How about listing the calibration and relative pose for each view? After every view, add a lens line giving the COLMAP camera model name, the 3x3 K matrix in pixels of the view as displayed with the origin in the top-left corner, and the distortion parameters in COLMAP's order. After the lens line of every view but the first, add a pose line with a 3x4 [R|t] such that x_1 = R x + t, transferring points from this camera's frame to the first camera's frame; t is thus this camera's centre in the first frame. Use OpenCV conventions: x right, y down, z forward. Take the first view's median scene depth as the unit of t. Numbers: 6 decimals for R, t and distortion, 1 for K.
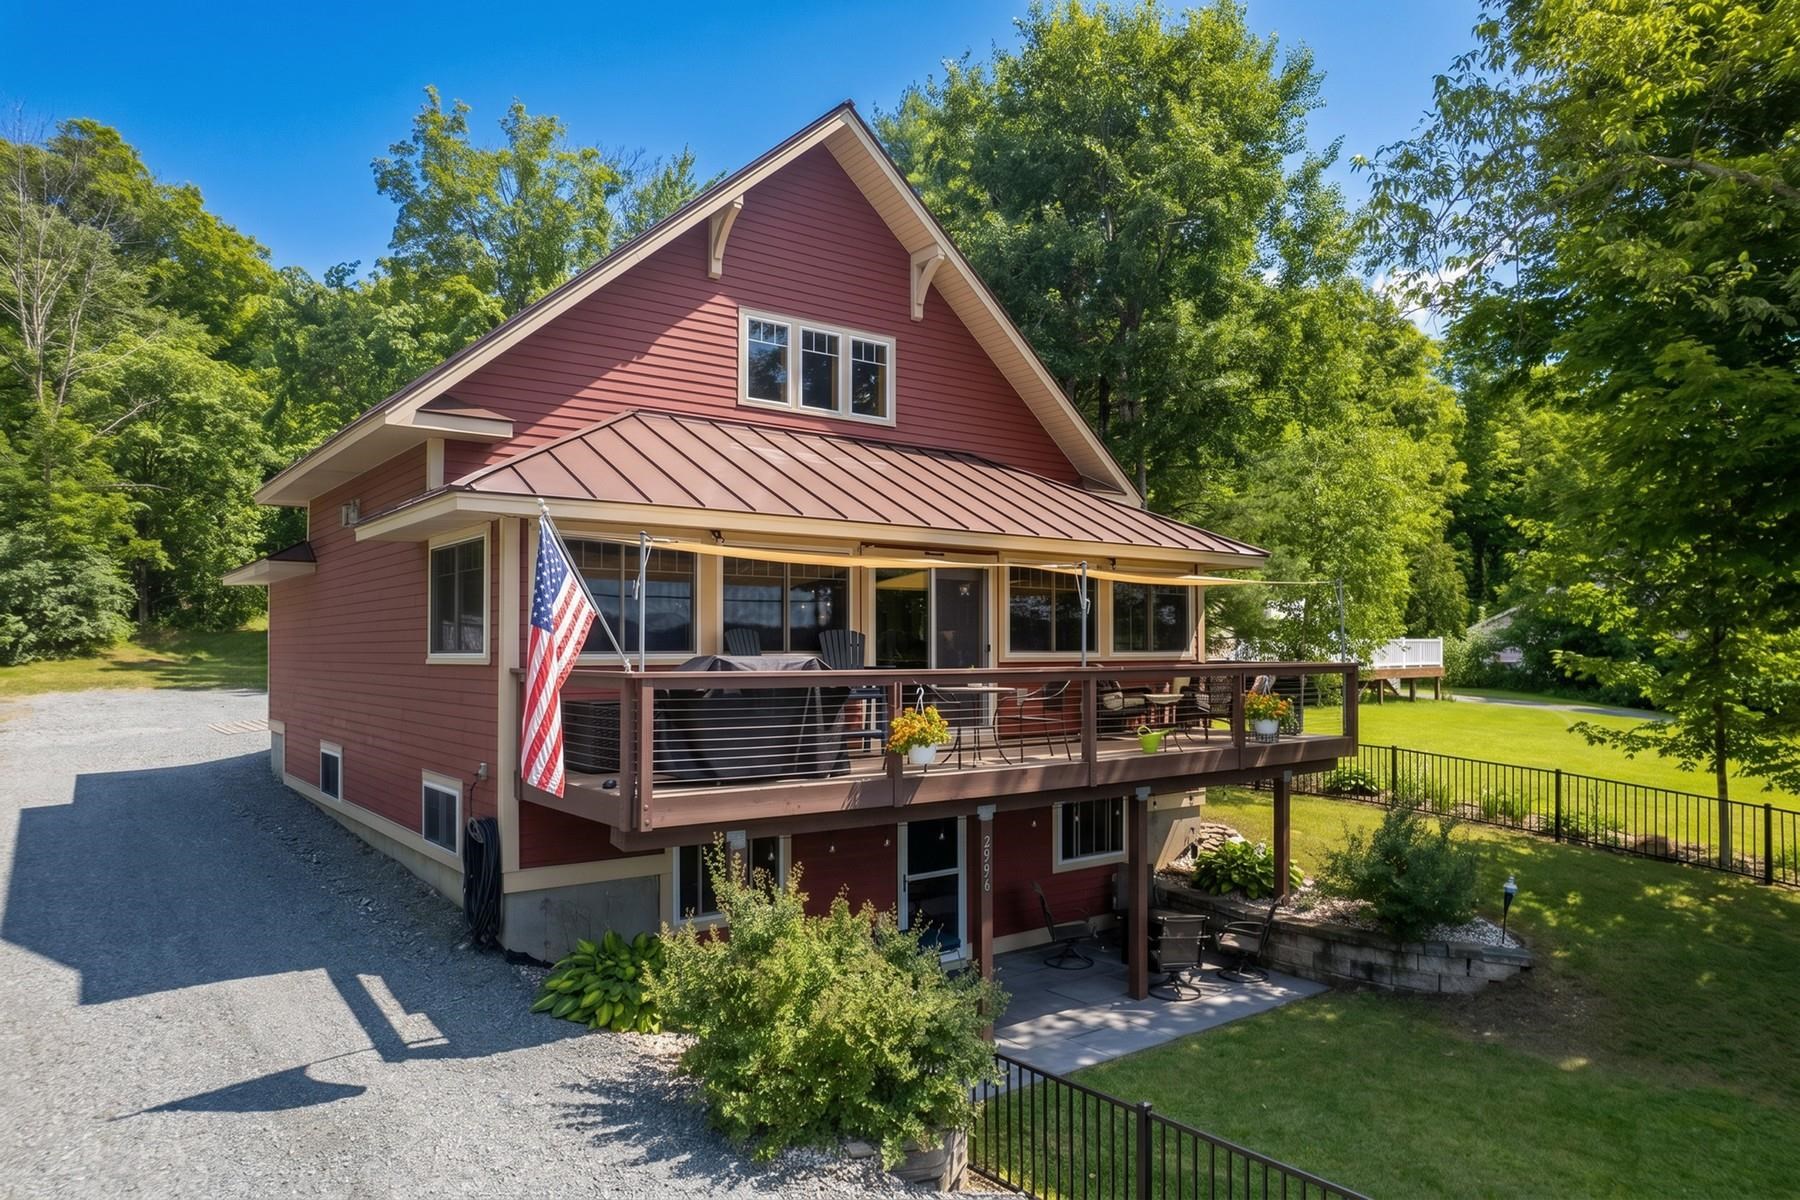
lens RADIAL K [[1152.1, 0, 900.0], [0, 1152.1, 600.0], [0, 0, 1]] dist [0.002569, 0.000157]
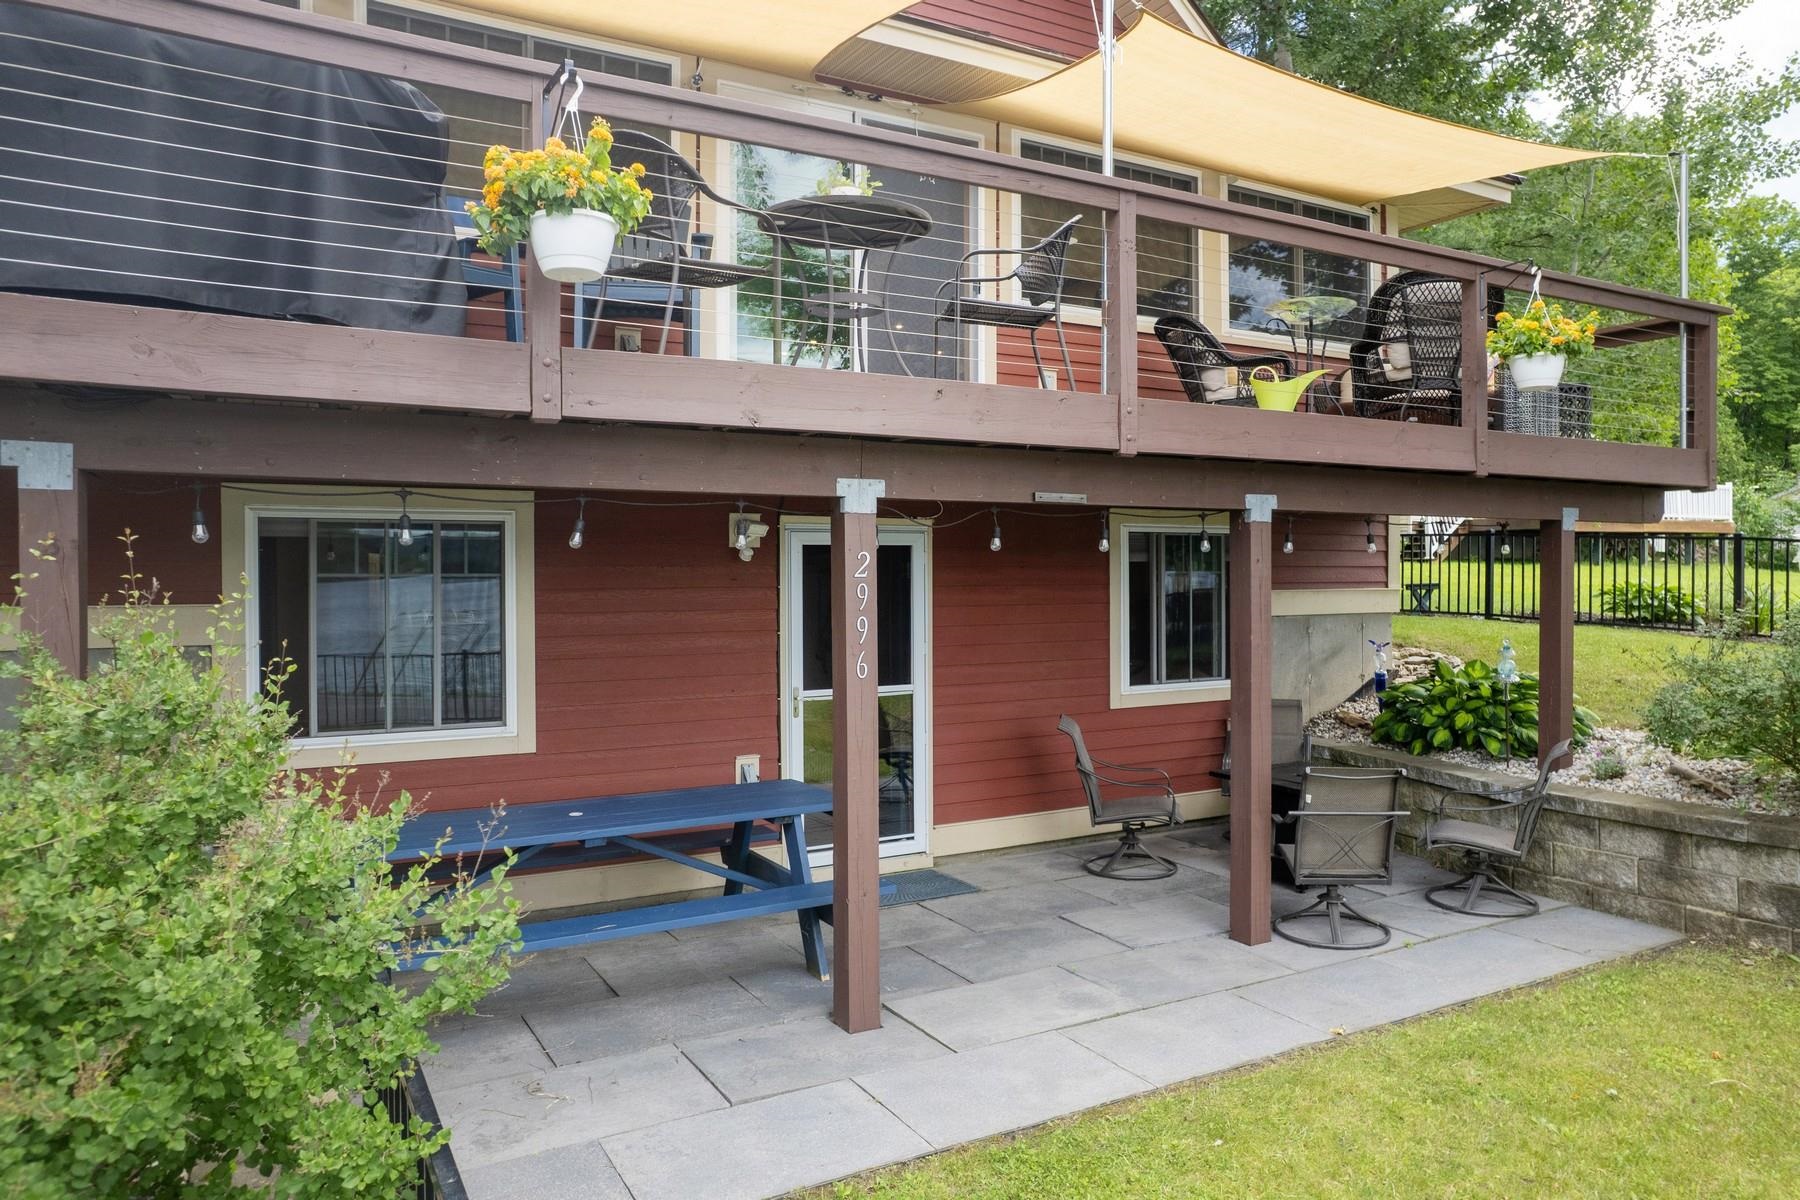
lens RADIAL K [[1163.2, 0, 900.0], [0, 1163.2, 600.0], [0, 0, 1]] dist [-0.001495, -0.000297]
pose [[0.989017, -0.000603, -0.147799, 0.123085], [0.010867, 0.997582, 0.068648, 0.155665], [0.147400, -0.069500, 0.986632, 0.469271]]
